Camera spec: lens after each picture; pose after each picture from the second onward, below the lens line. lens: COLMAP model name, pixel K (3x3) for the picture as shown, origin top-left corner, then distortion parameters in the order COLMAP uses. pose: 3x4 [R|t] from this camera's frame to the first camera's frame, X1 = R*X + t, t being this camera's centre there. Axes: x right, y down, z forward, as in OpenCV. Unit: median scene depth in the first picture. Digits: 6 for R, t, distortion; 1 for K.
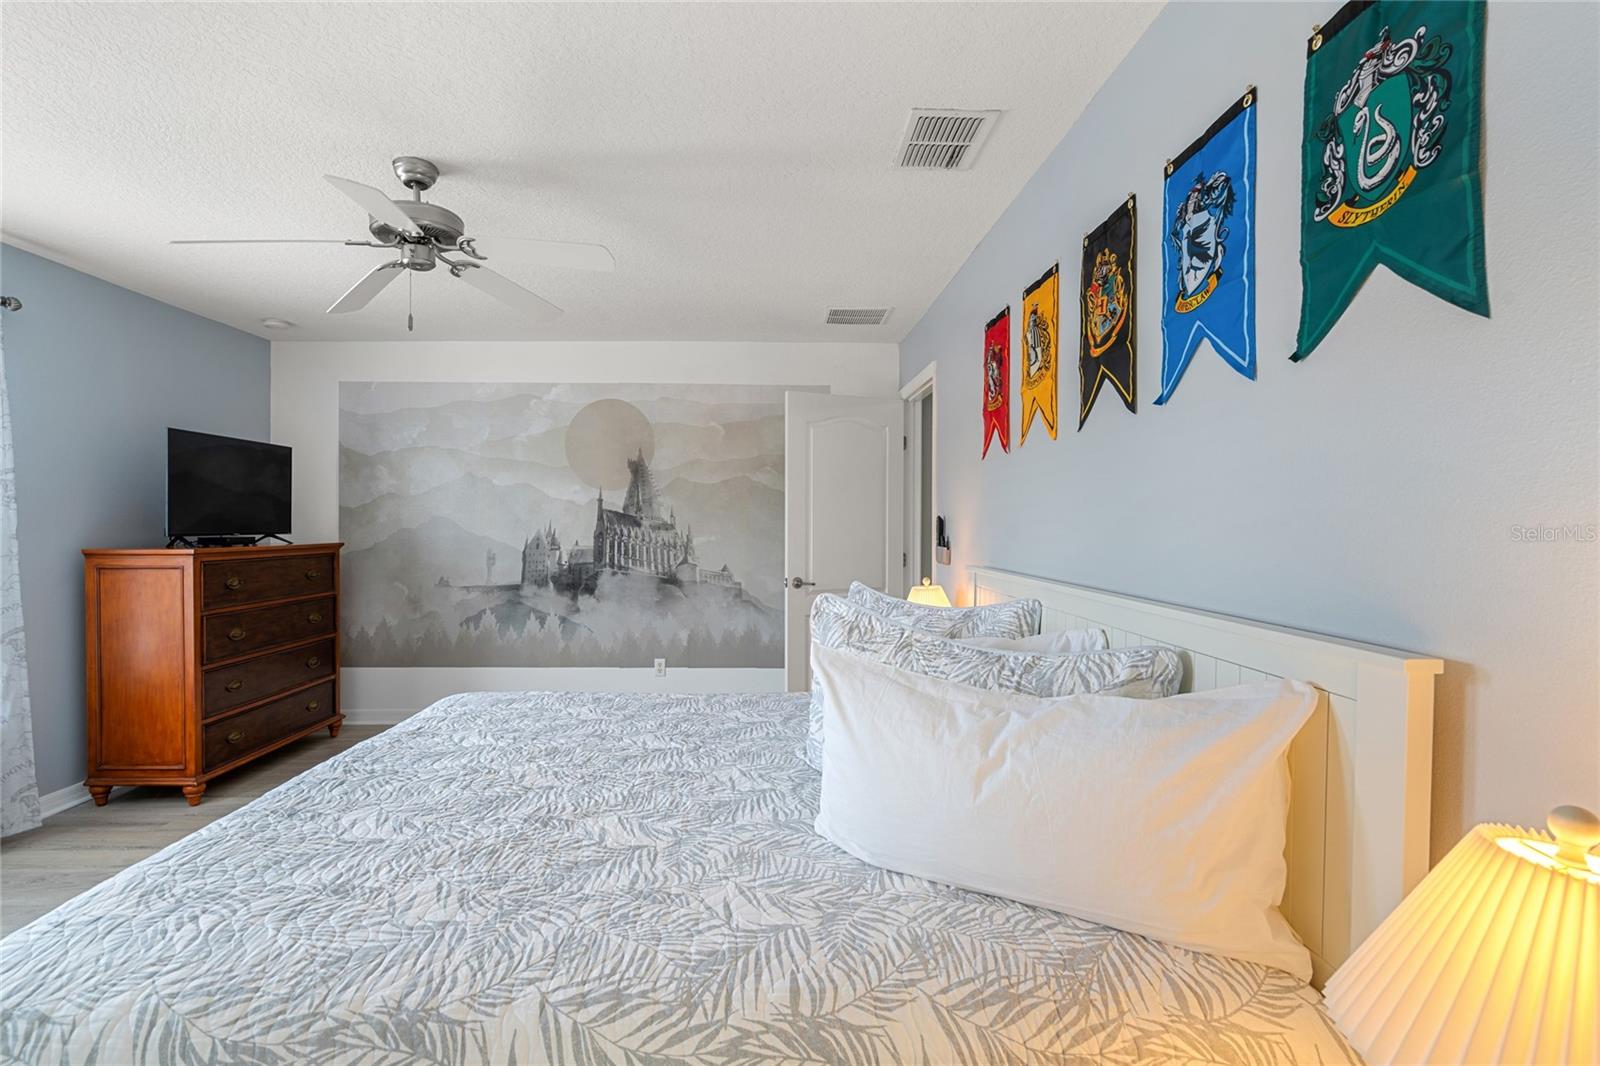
lens RADIAL K [[738.9, 0, 797.2], [0, 738.9, 531.2], [0, 0, 1]] dist [-0.010696, 0.003835]
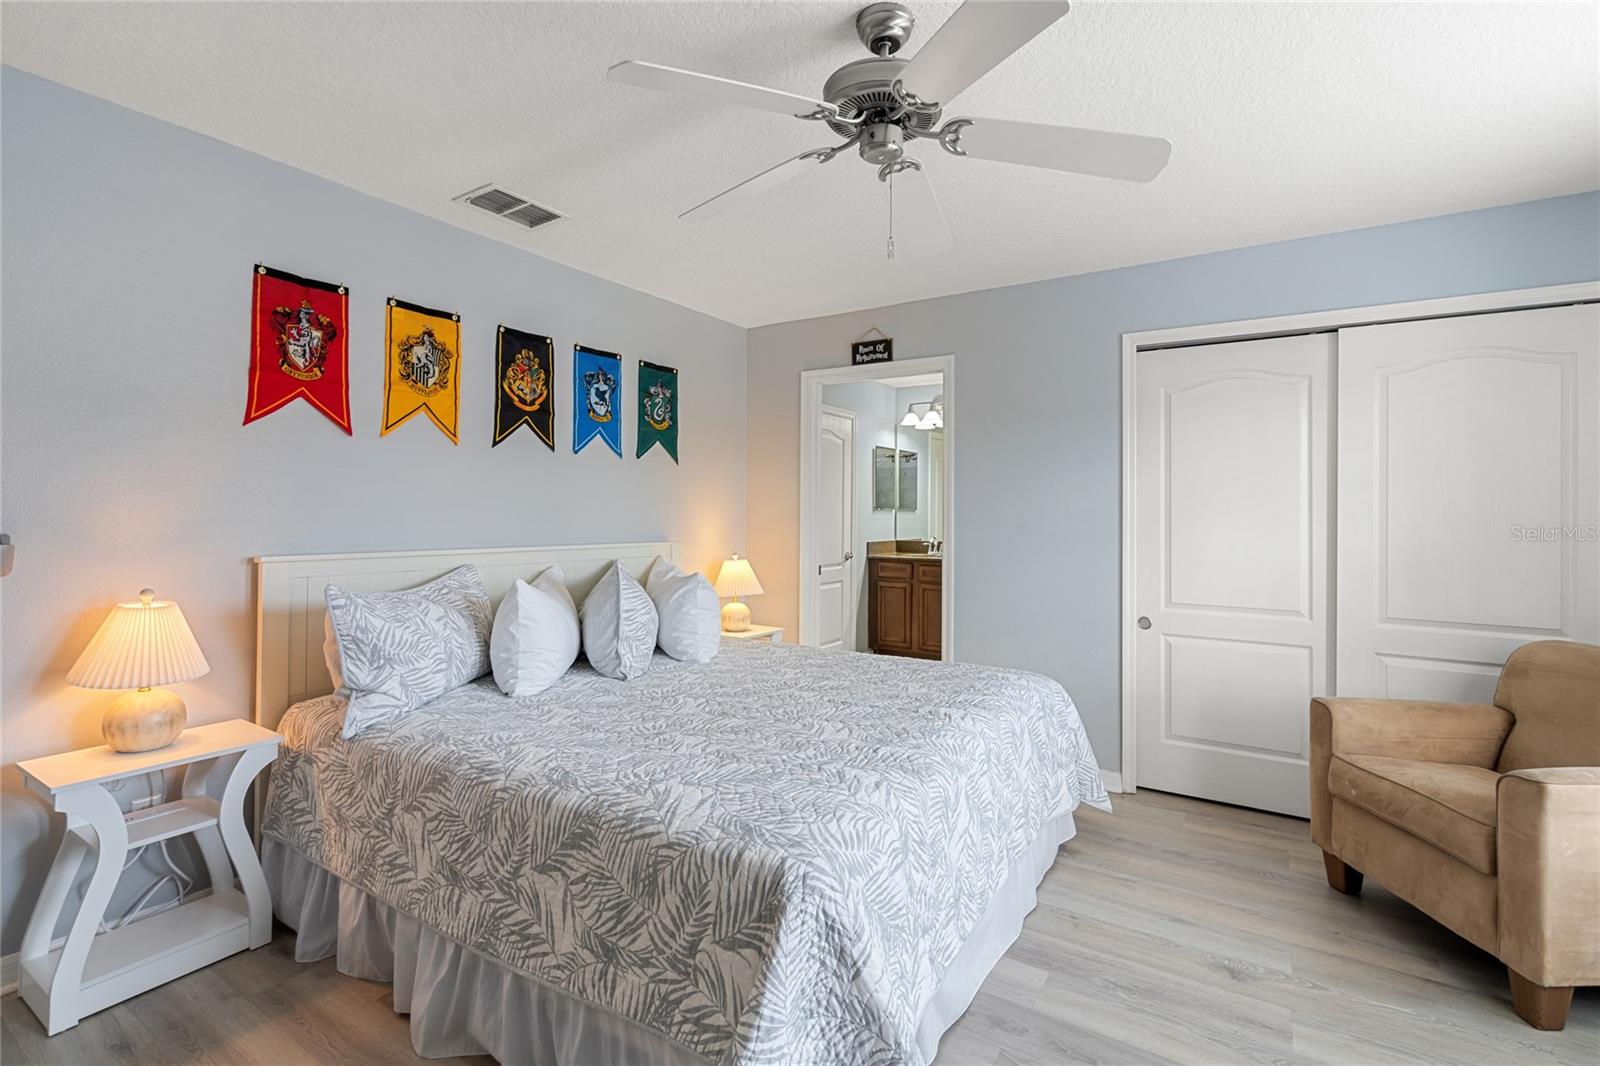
lens RADIAL K [[738.9, 0, 802.0], [0, 738.9, 524.5], [0, 0, 1]] dist [-0.010696, 0.003835]
pose [[-0.819218, -0.001862, 0.573480, -1.411171], [0.006783, 0.999893, 0.012935, 0.005408], [-0.573443, 0.014487, -0.819118, 2.662009]]
